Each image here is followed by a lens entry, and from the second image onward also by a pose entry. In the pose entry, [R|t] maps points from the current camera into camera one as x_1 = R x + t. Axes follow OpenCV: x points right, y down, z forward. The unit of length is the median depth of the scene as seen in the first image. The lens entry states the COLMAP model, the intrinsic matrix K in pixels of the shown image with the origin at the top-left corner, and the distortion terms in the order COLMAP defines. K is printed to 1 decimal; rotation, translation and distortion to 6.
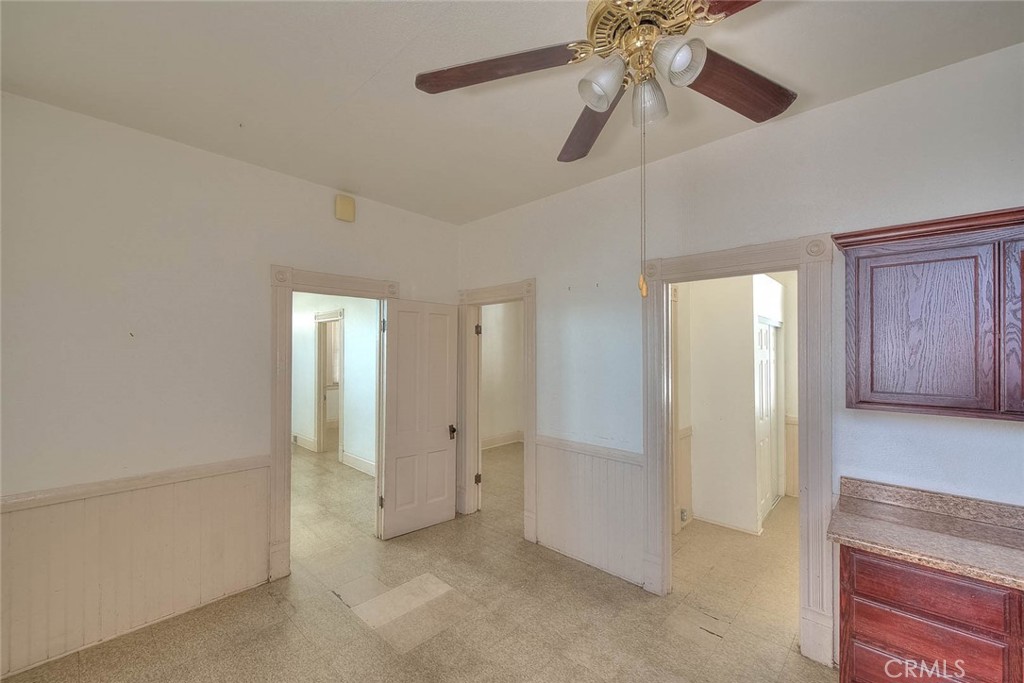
lens RADIAL K [[412.2, 0, 512.4], [0, 412.2, 345.2], [0, 0, 1]] dist [0.002226, -0.002675]
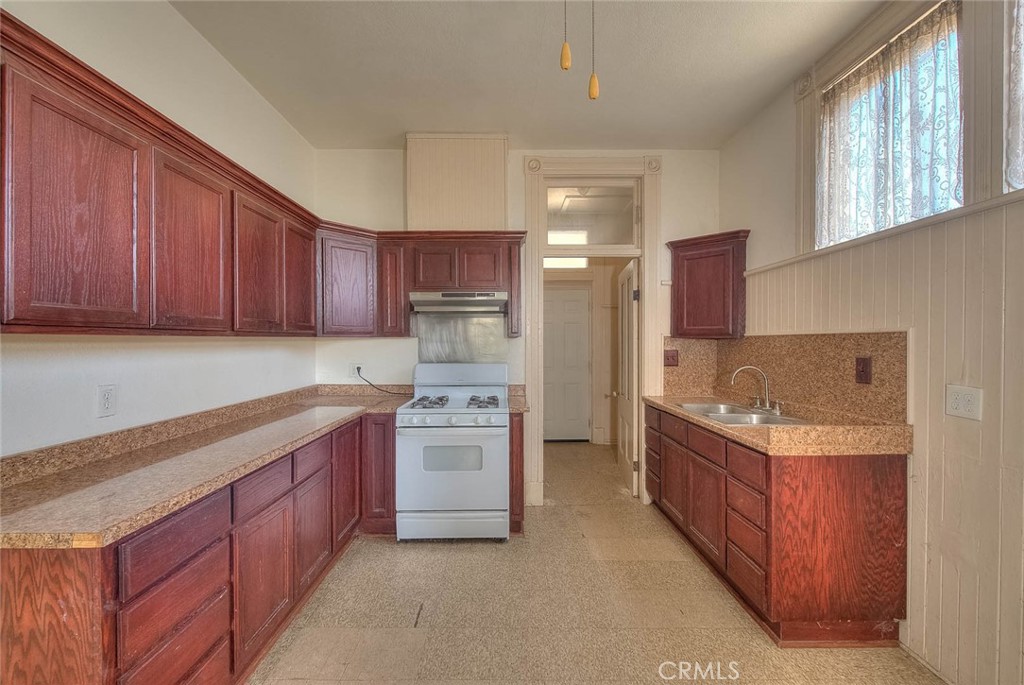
lens RADIAL K [[412.2, 0, 508.3], [0, 412.2, 342.6], [0, 0, 1]] dist [0.002226, -0.002675]
pose [[-0.683023, -0.012024, 0.730298, -0.039151], [-0.014836, 0.999887, 0.002587, 0.132302], [-0.730246, -0.009067, -0.683124, 0.750510]]
